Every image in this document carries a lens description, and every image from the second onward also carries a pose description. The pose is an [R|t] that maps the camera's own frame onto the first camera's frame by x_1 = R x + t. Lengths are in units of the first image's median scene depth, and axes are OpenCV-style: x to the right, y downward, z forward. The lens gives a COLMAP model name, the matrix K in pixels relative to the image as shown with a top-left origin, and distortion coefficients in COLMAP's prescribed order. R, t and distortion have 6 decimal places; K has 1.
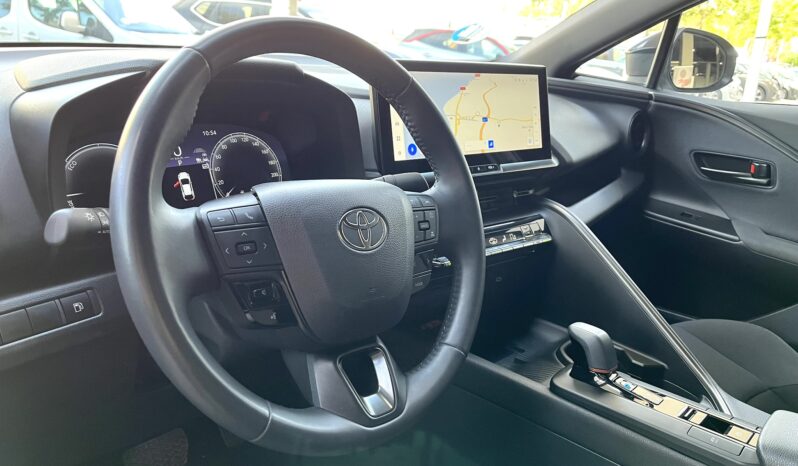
lens RADIAL K [[601.1, 0, 396.7], [0, 601.1, 232.5], [0, 0, 1]] dist [0.060362, -0.098486]
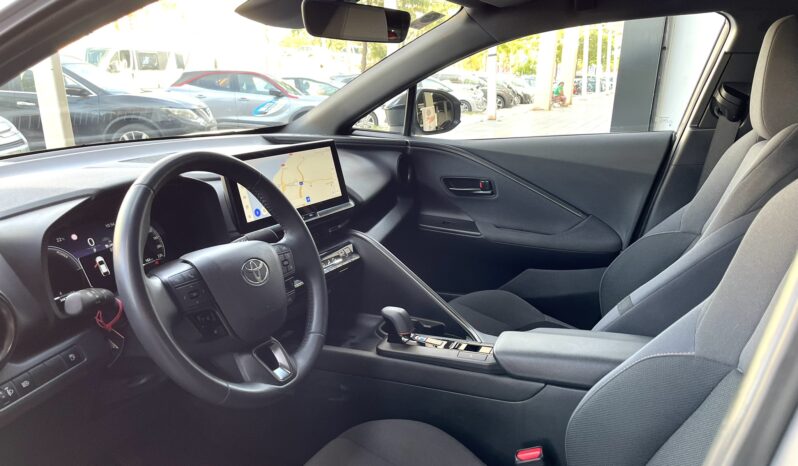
lens RADIAL K [[601.1, 0, 396.7], [0, 601.1, 232.5], [0, 0, 1]] dist [0.060362, -0.098486]
pose [[0.931355, -0.162260, 0.325960, -0.128665], [0.176716, 0.984147, -0.015027, -0.010011], [-0.318354, 0.071597, 0.945264, -0.420862]]
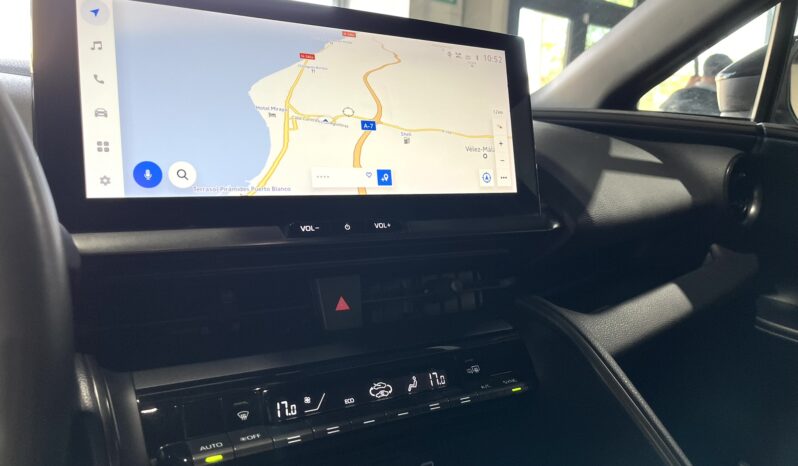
lens RADIAL K [[602.2, 0, 392.1], [0, 602.2, 231.7], [0, 0, 1]] dist [0.067168, -0.107630]
pose [[0.985449, 0.002880, -0.169947, 0.246983], [-0.029060, 0.987989, -0.151764, -0.033323], [0.167469, 0.154495, 0.973697, 0.556212]]
